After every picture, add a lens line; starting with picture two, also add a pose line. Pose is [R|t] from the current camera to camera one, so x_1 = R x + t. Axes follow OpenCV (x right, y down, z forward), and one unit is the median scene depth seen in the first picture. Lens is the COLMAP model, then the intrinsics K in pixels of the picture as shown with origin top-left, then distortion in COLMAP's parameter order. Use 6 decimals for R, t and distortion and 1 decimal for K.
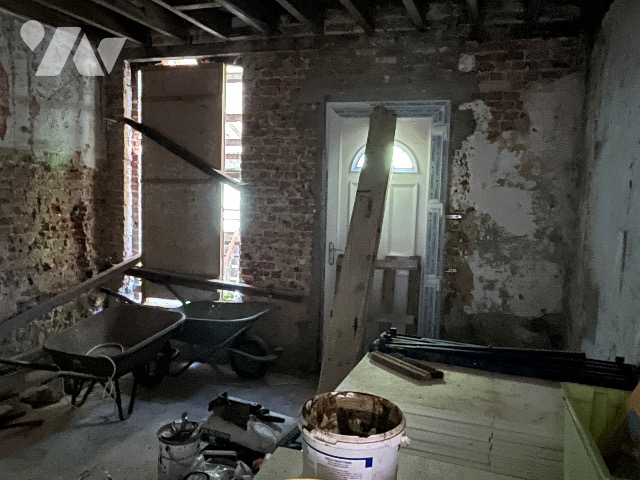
lens RADIAL K [[484.6, 0, 317.1], [0, 484.6, 240.3], [0, 0, 1]] dist [0.000671, -0.008132]
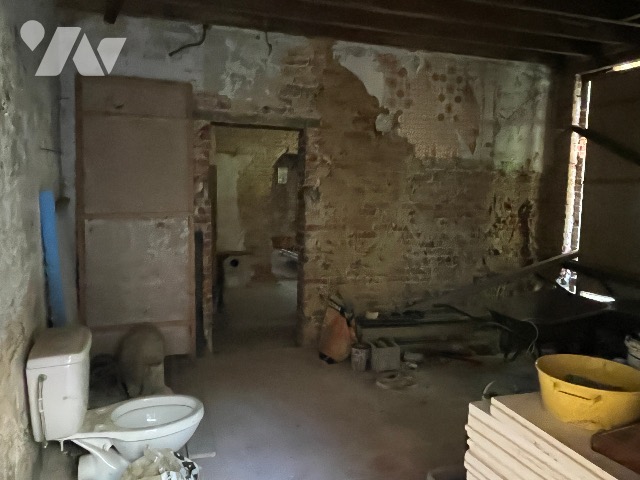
lens RADIAL K [[484.6, 0, 318.6], [0, 484.6, 239.3], [0, 0, 1]] dist [0.000671, -0.008132]
pose [[0.630606, 0.059405, -0.773826, 0.114780], [-0.072250, 0.997230, 0.017678, 0.029990], [0.772733, 0.044761, 0.633151, -0.147114]]
